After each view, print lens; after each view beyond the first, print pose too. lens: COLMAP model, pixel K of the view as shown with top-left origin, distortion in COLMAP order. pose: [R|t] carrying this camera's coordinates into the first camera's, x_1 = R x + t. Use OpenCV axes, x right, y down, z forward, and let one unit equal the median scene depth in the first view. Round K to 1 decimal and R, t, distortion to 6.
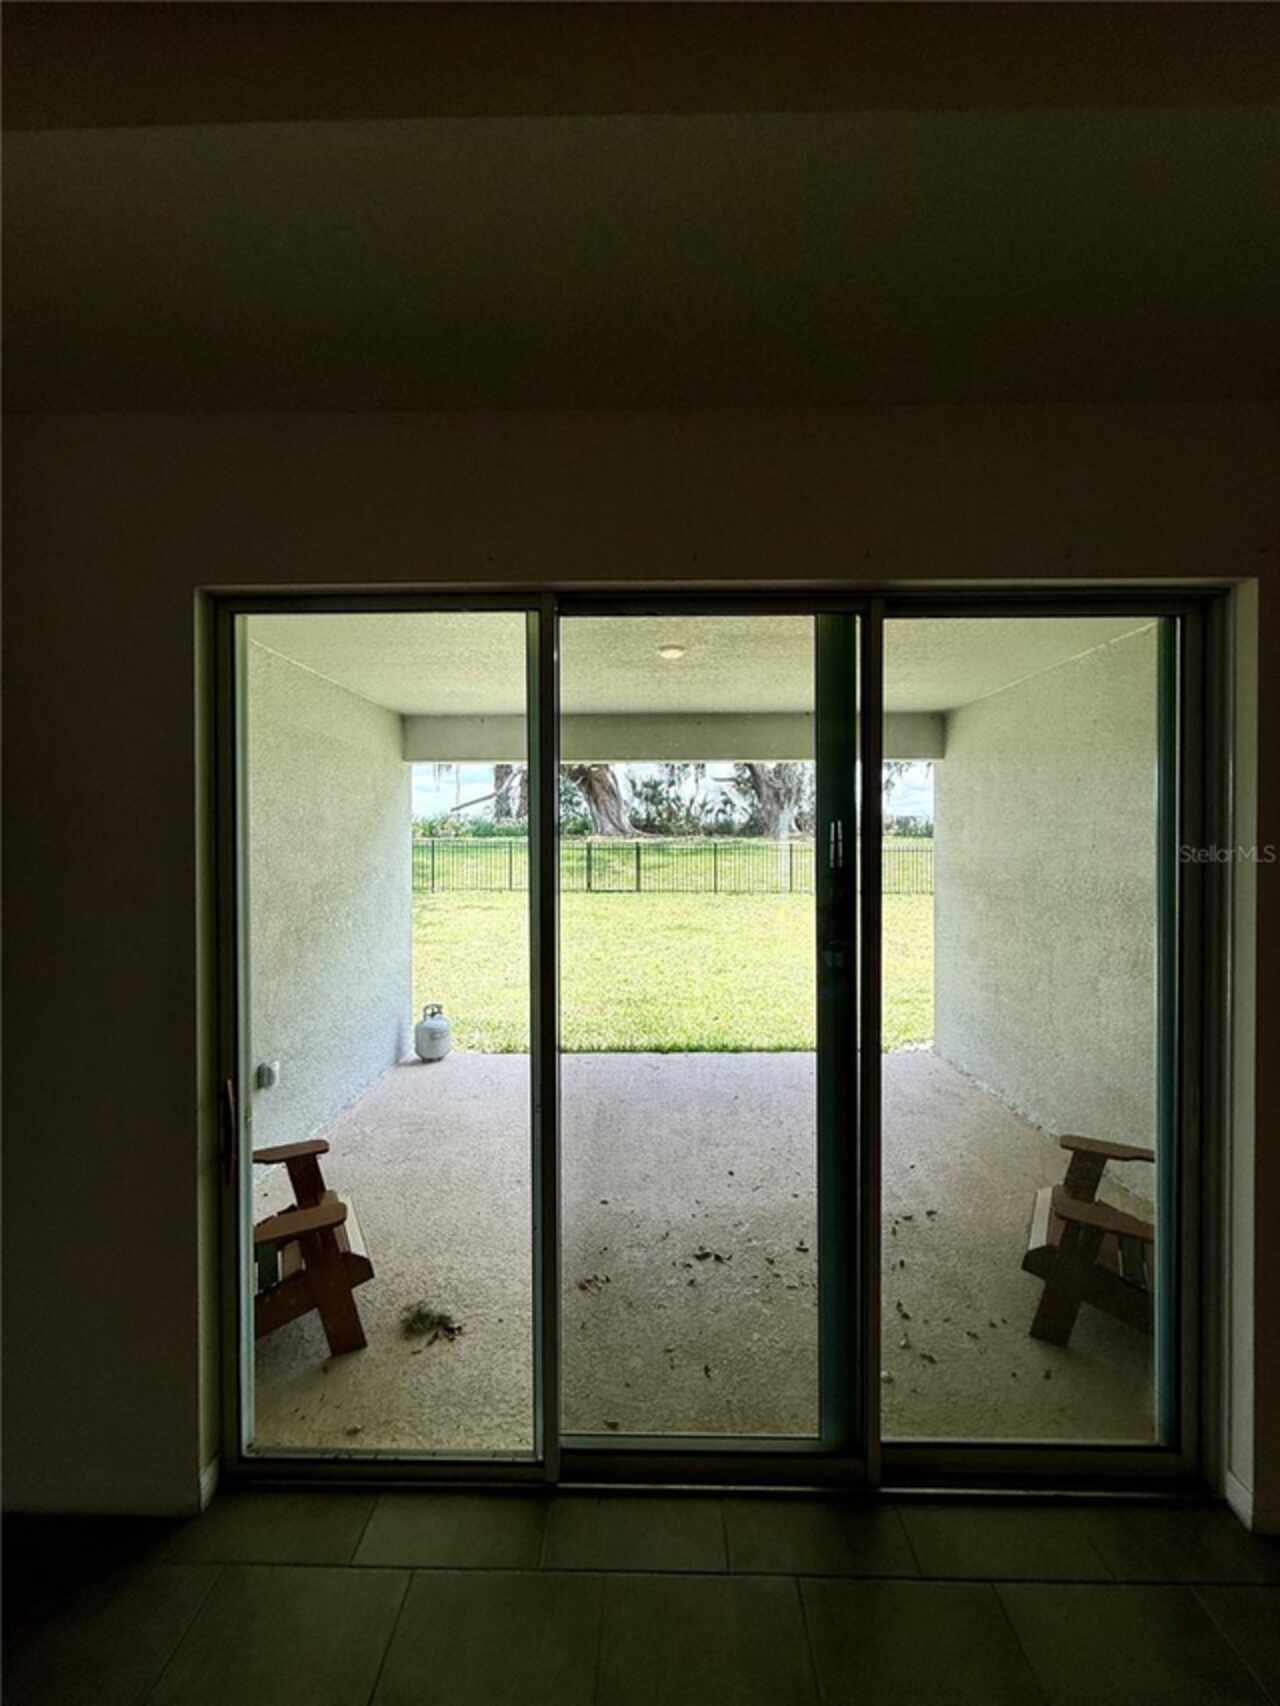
lens RADIAL K [[682.2, 0, 637.0], [0, 682.2, 851.2], [0, 0, 1]] dist [-0.002967, 0.000189]
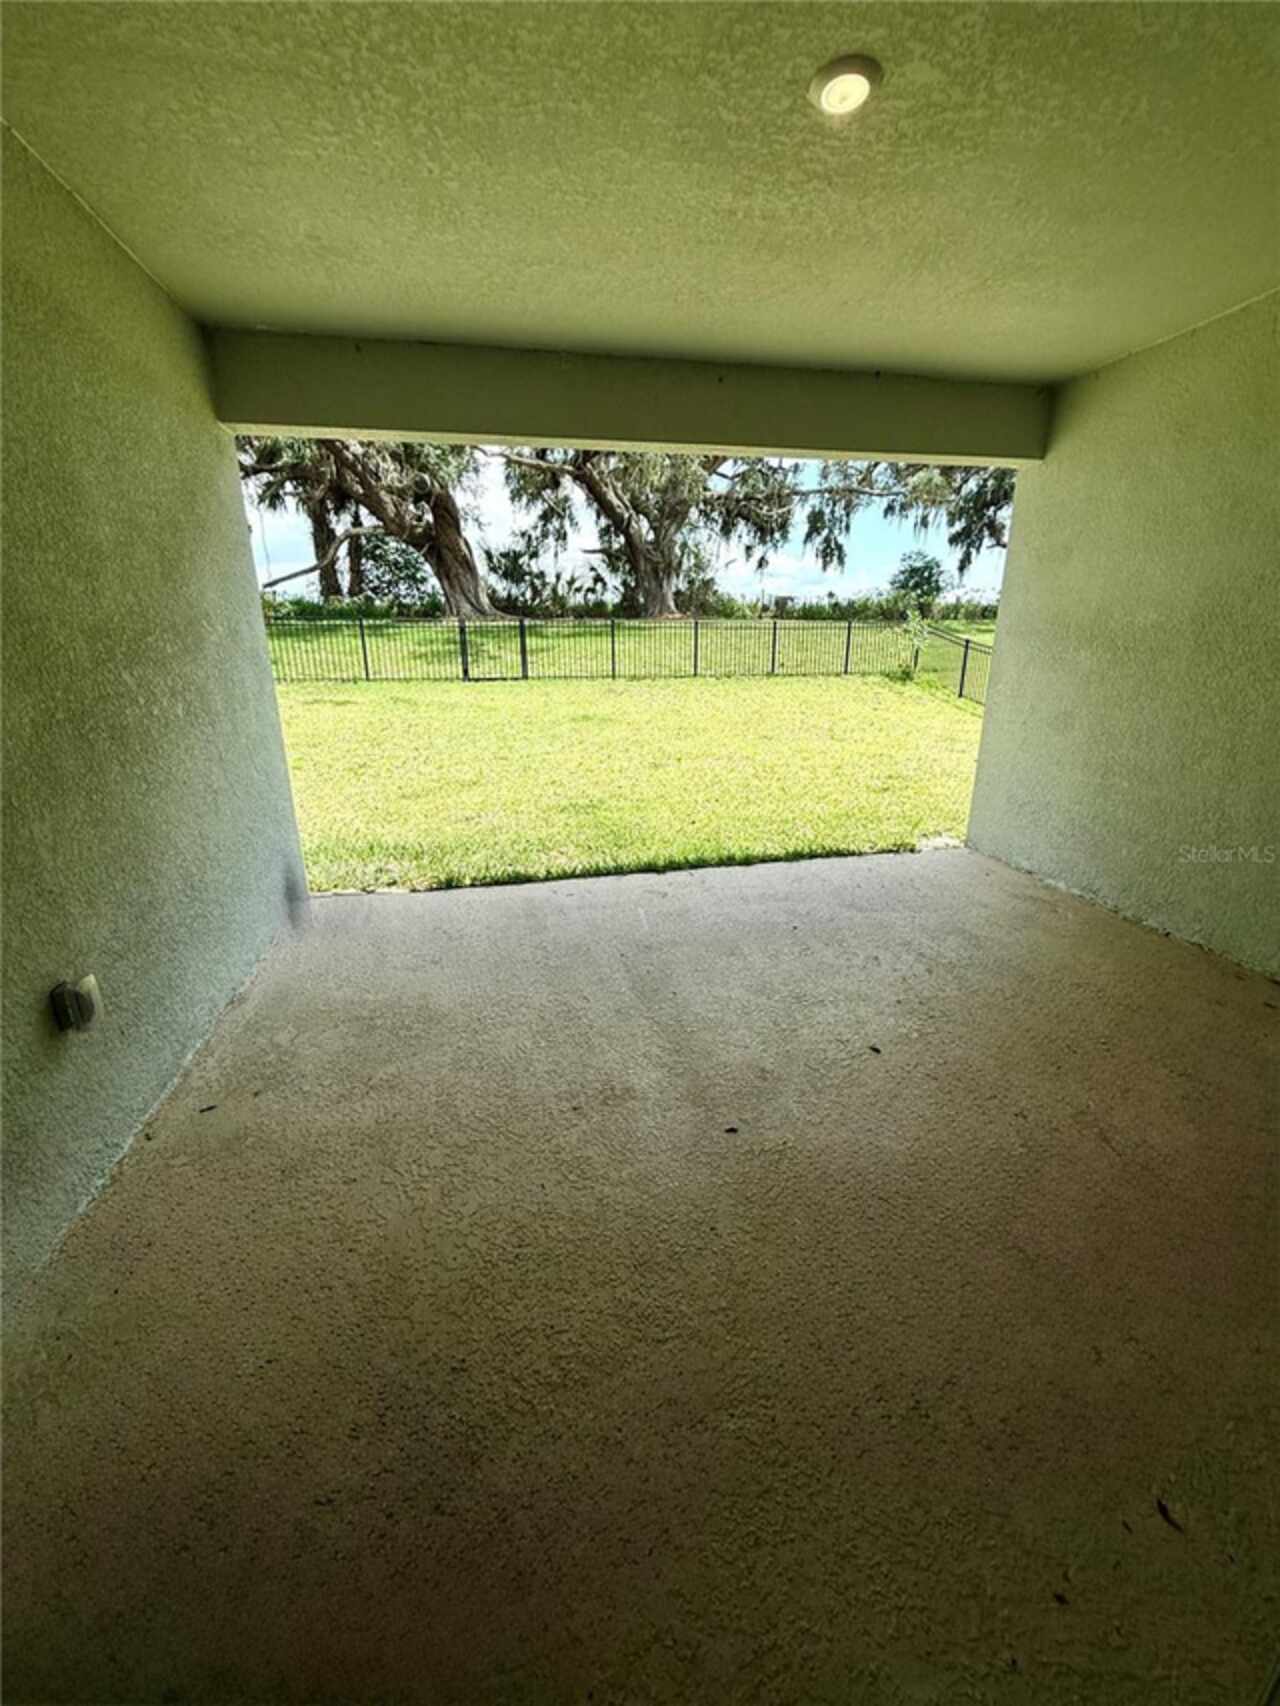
lens RADIAL K [[682.2, 0, 644.0], [0, 682.2, 852.6], [0, 0, 1]] dist [-0.002967, 0.000189]
pose [[0.974868, -0.072702, 0.210584, -0.049237], [0.007543, 0.955482, 0.294954, 0.015846], [-0.222653, -0.285953, 0.932017, 0.100728]]
